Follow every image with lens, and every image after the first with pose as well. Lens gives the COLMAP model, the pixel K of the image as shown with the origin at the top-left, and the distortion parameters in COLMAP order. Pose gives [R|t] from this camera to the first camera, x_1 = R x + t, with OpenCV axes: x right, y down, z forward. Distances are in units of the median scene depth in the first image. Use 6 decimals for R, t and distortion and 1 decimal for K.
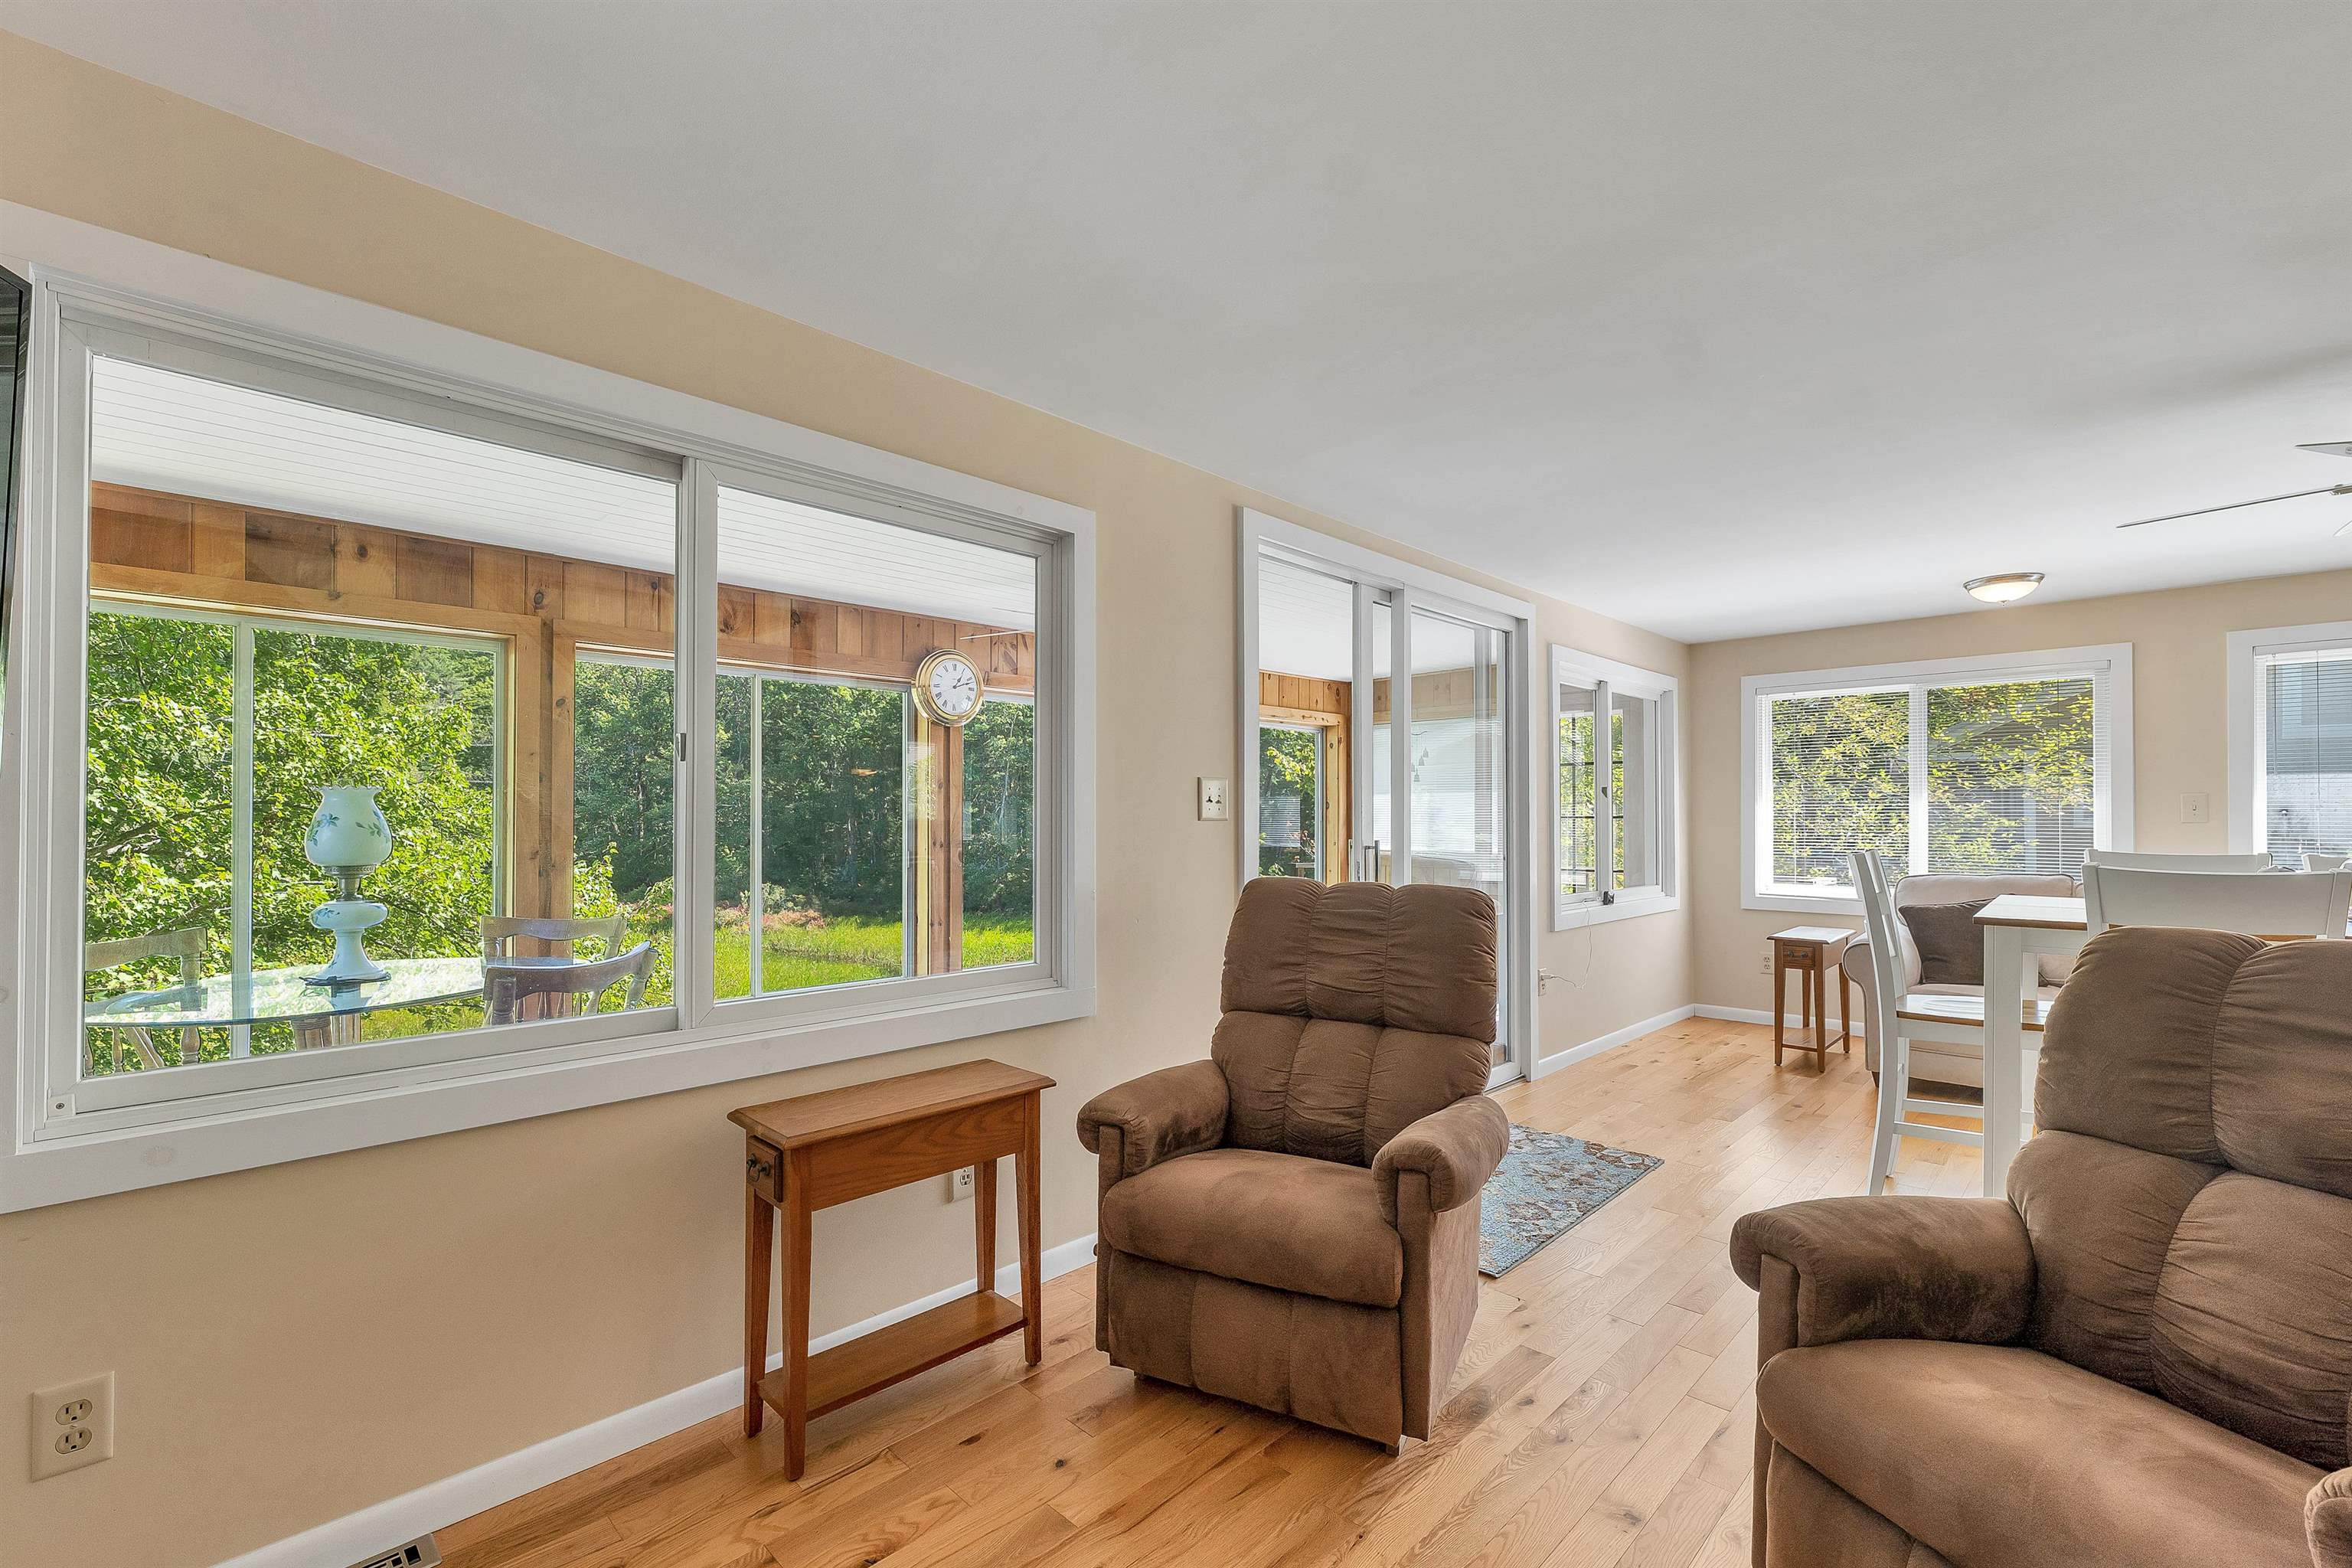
lens RADIAL K [[992.2, 0, 1178.4], [0, 992.2, 806.7], [0, 0, 1]] dist [0.001090, -0.000774]
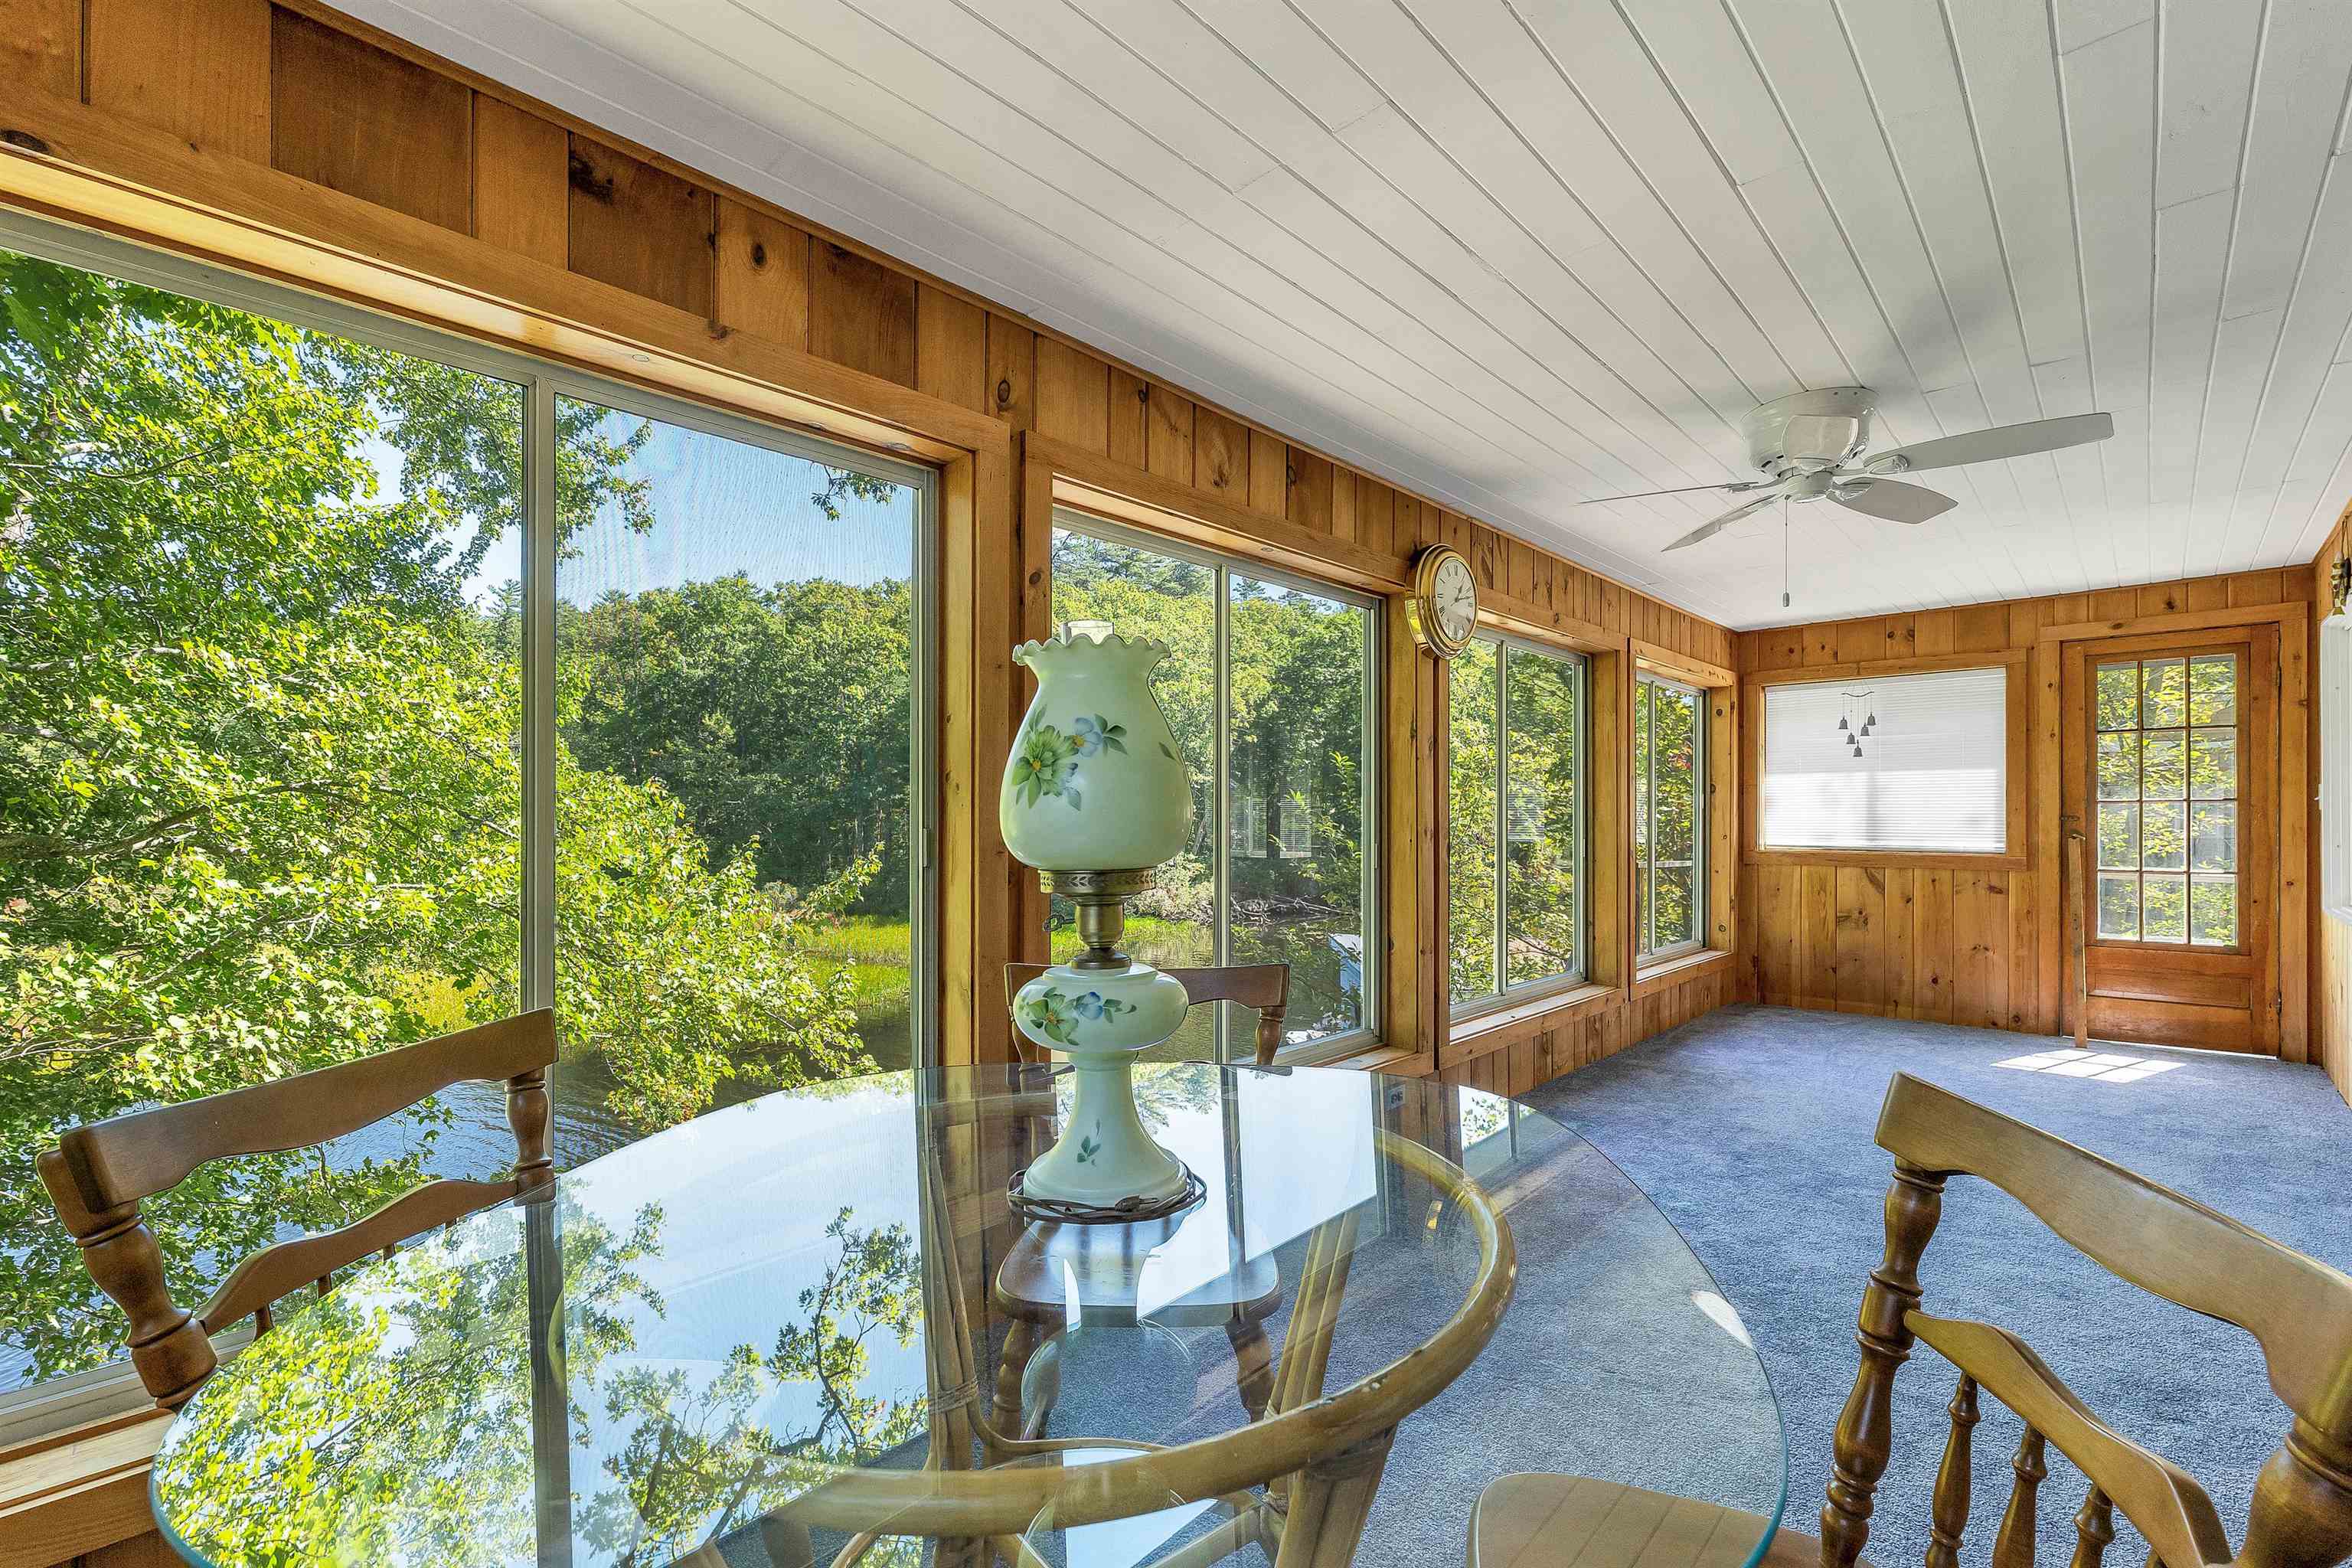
lens RADIAL K [[992.2, 0, 1187.3], [0, 992.2, 796.3], [0, 0, 1]] dist [0.001090, -0.000774]
pose [[0.999921, 0.002365, 0.012384, -0.311492], [-0.002255, 0.999958, -0.008930, 0.014037], [-0.012404, 0.008901, 0.999883, 0.249969]]
